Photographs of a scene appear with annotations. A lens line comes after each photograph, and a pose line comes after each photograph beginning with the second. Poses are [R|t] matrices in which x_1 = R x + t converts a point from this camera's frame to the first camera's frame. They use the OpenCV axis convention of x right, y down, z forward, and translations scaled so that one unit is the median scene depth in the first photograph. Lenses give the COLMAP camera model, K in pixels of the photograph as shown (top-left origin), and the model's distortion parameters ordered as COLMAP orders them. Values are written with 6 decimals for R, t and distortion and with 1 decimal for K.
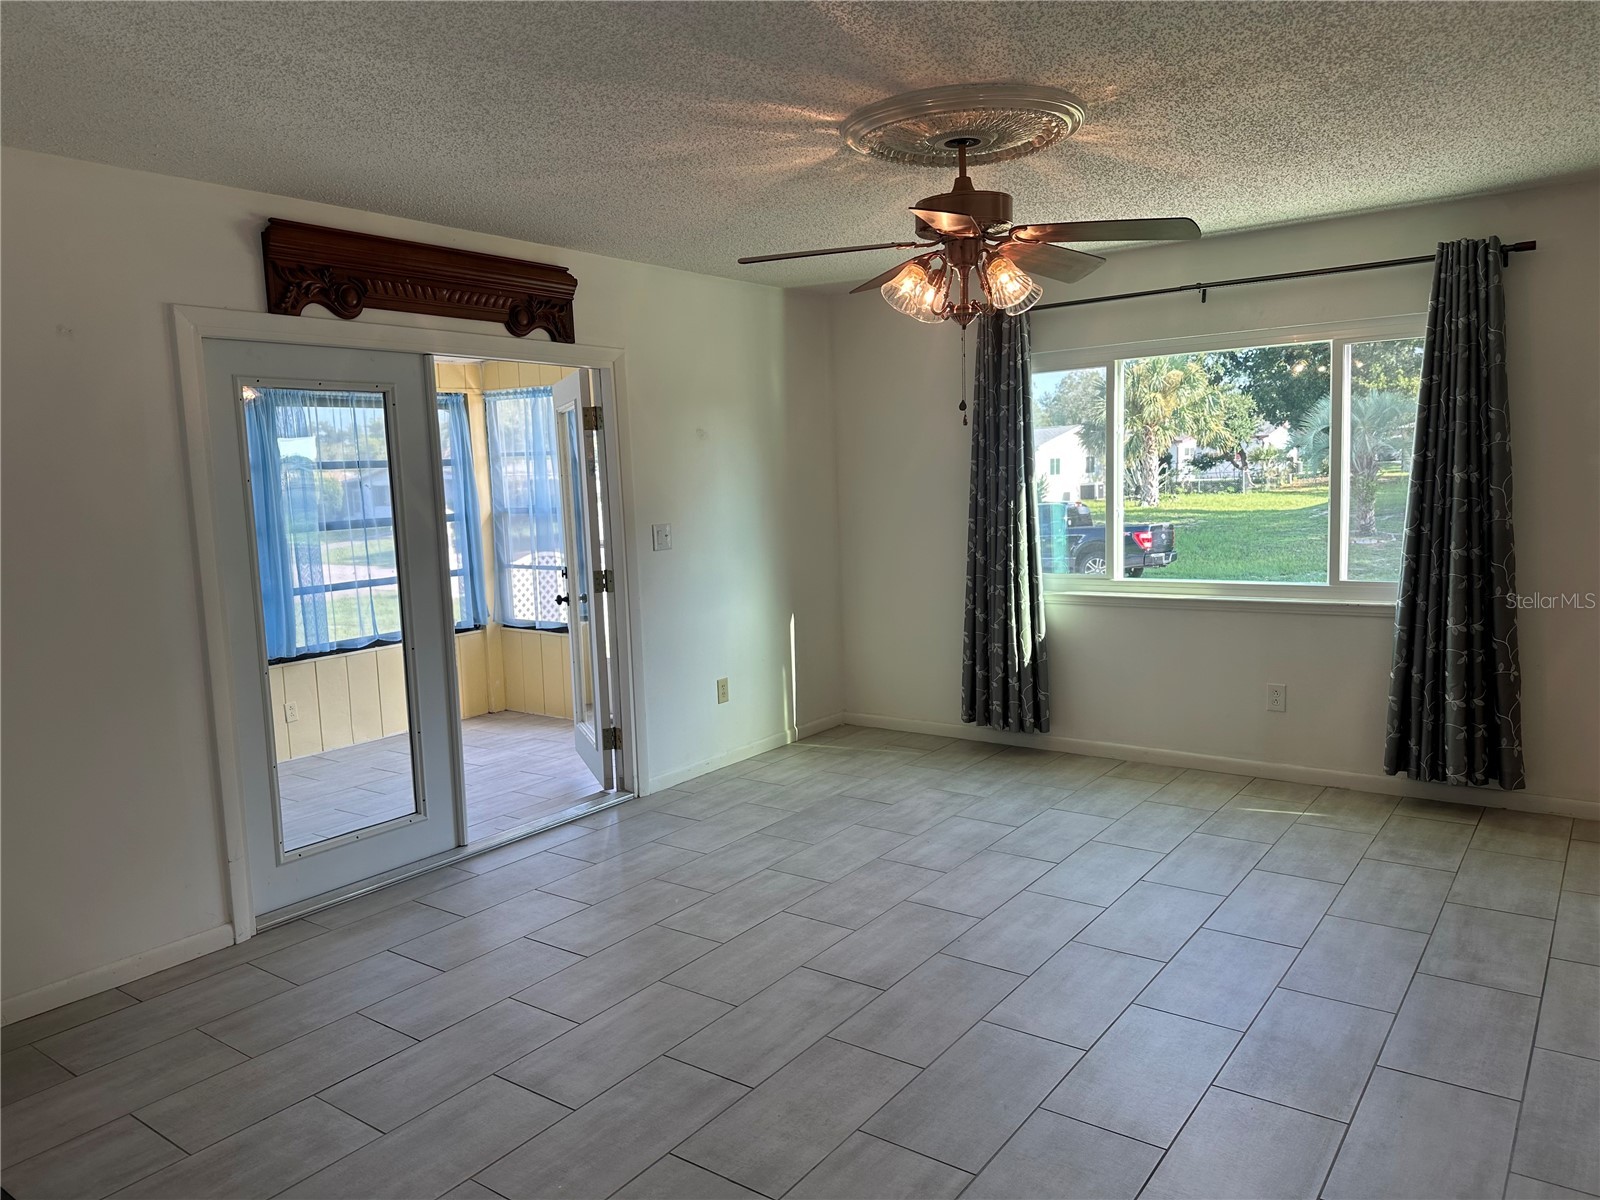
lens RADIAL K [[1119.4, 0, 811.0], [0, 1119.4, 598.2], [0, 0, 1]] dist [0.127996, -0.178745]
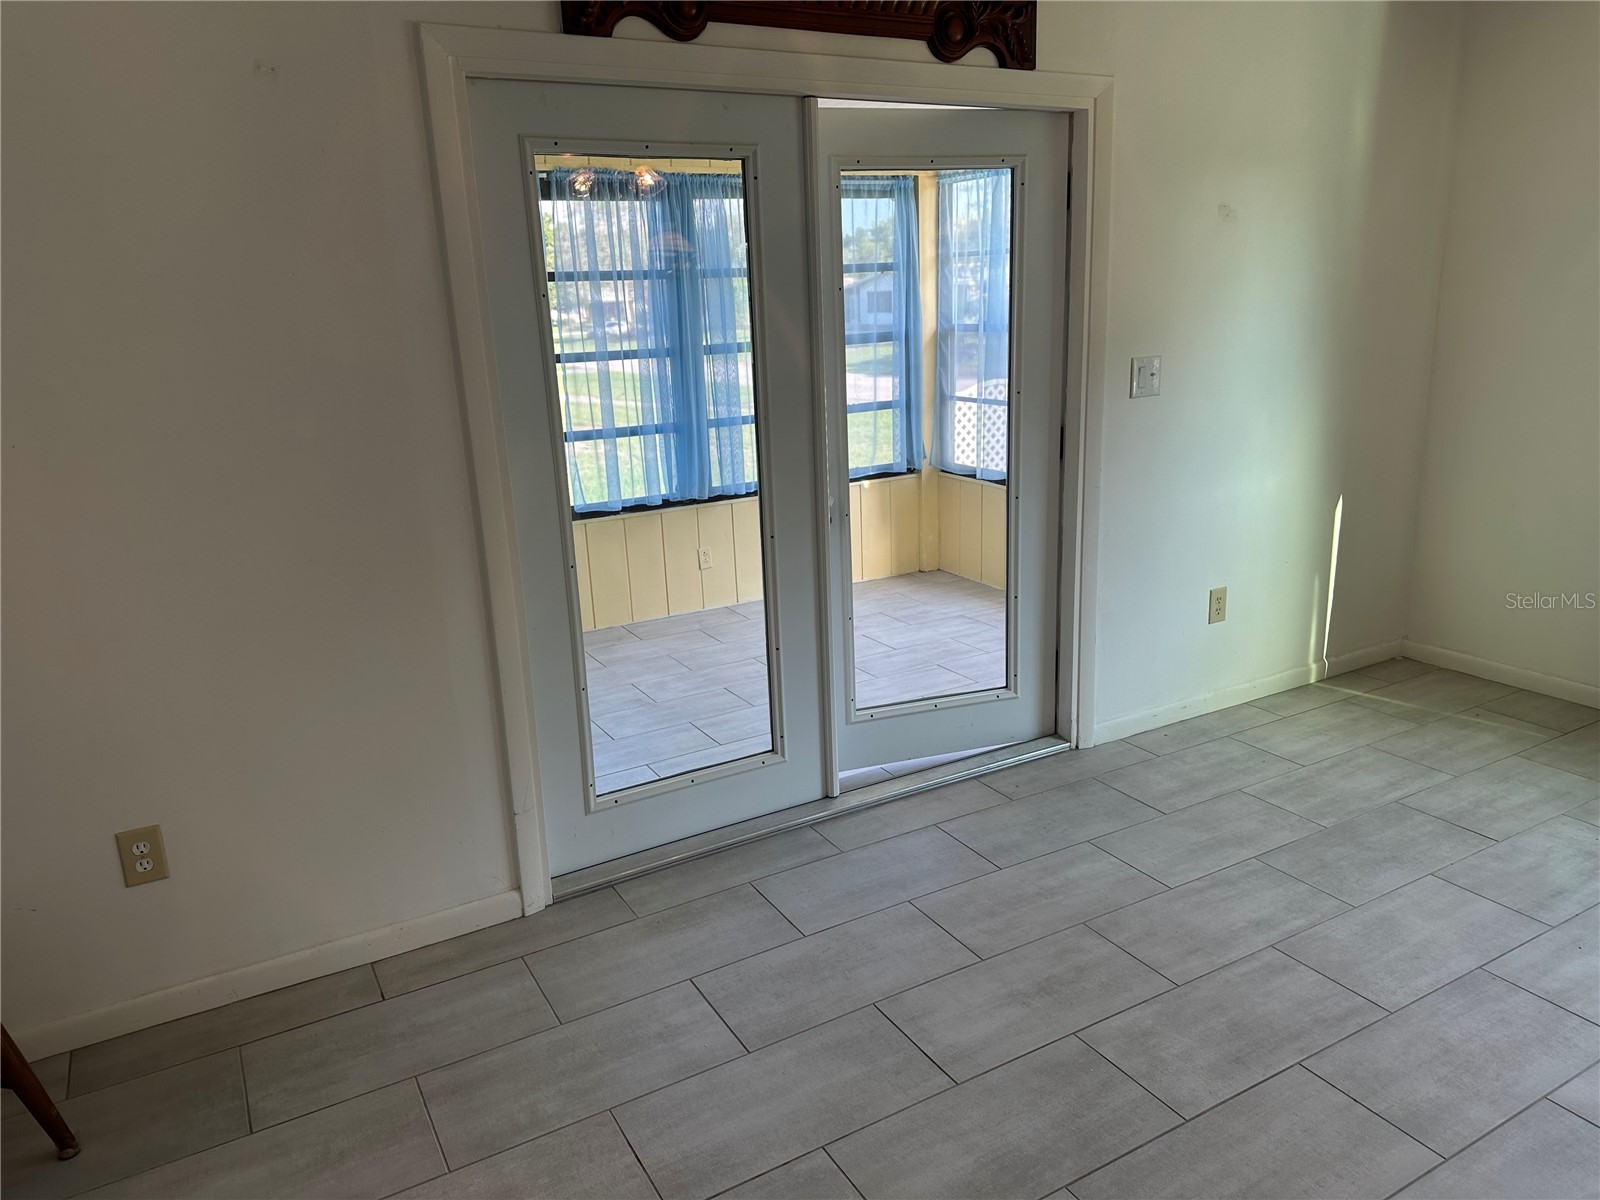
lens RADIAL K [[1122.1, 0, 802.1], [0, 1122.1, 593.4], [0, 0, 1]] dist [0.061450, -0.085786]
pose [[0.909760, 0.107400, -0.401002, -0.041045], [-0.041195, 0.984543, 0.170229, -0.038432], [0.413086, -0.138348, 0.900122, 0.337395]]
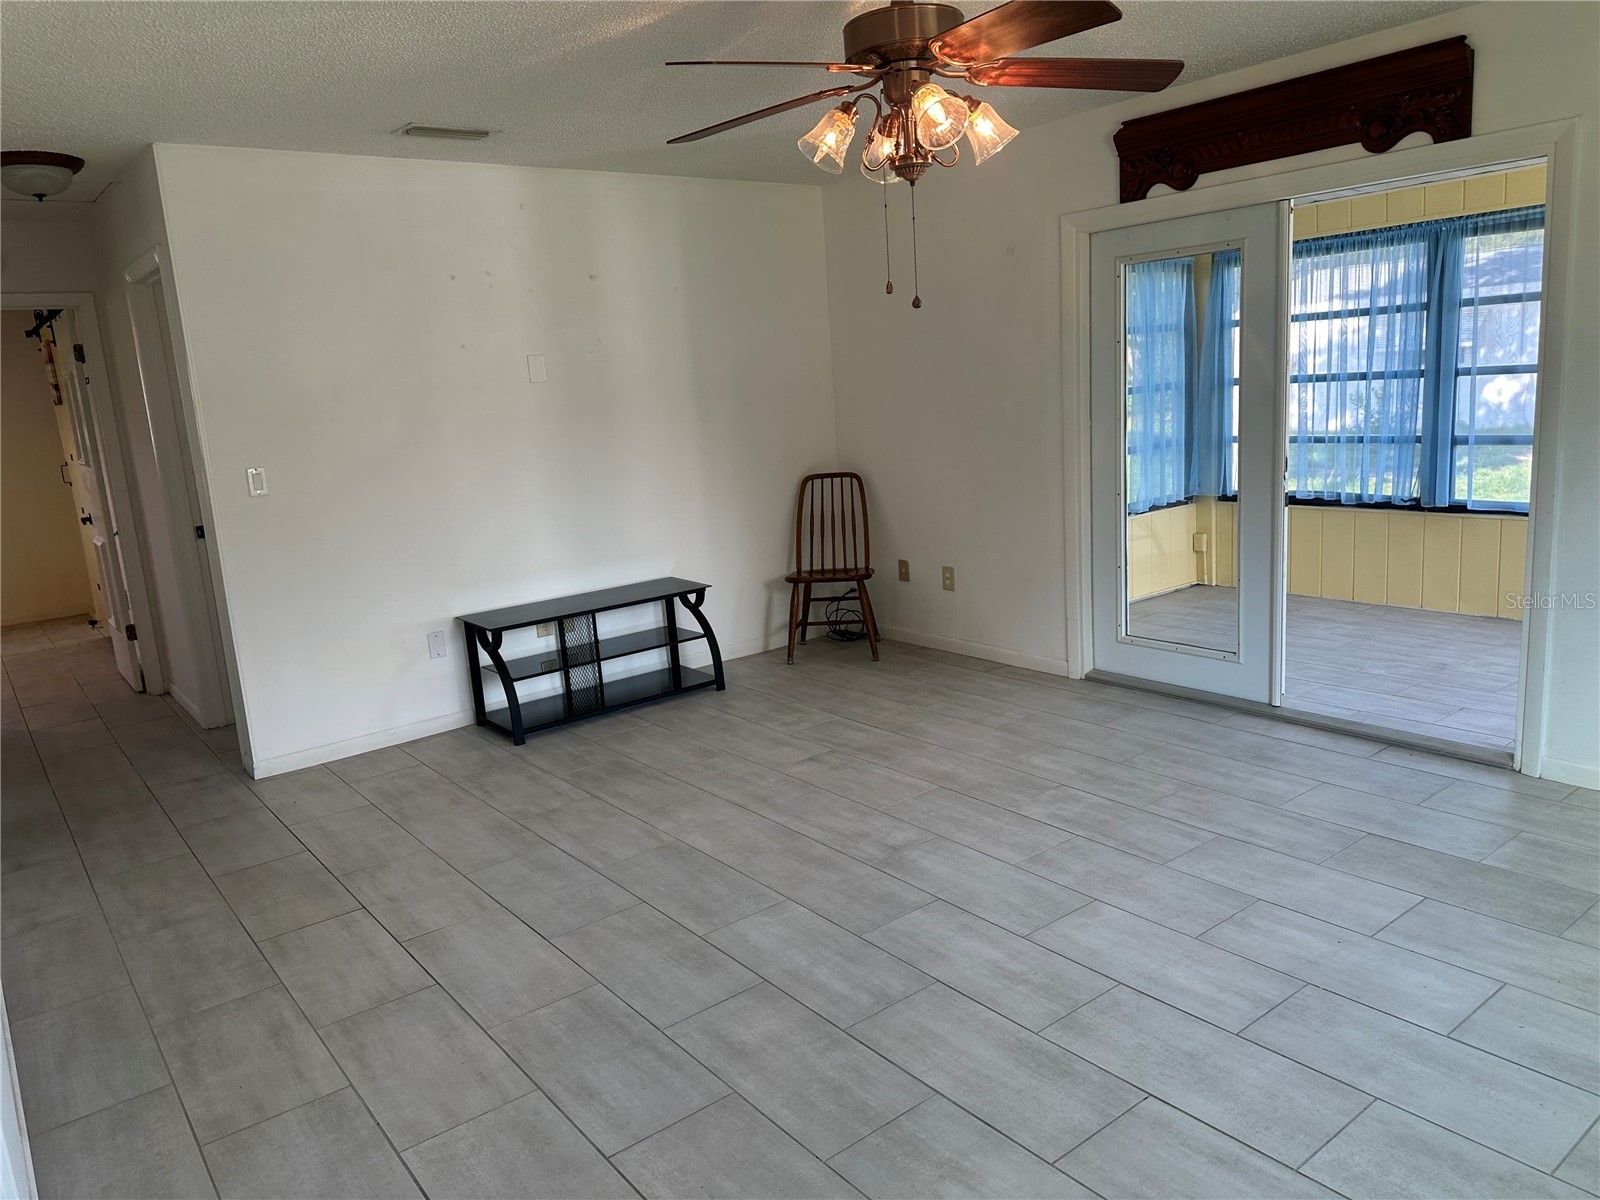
lens RADIAL K [[1119.4, 0, 811.0], [0, 1119.4, 598.2], [0, 0, 1]] dist [0.127996, -0.178745]
pose [[-0.272344, 0.236021, -0.932804, 0.698302], [-0.035746, 0.966298, 0.254932, -0.111942], [0.961536, 0.102773, -0.254729, 0.829980]]
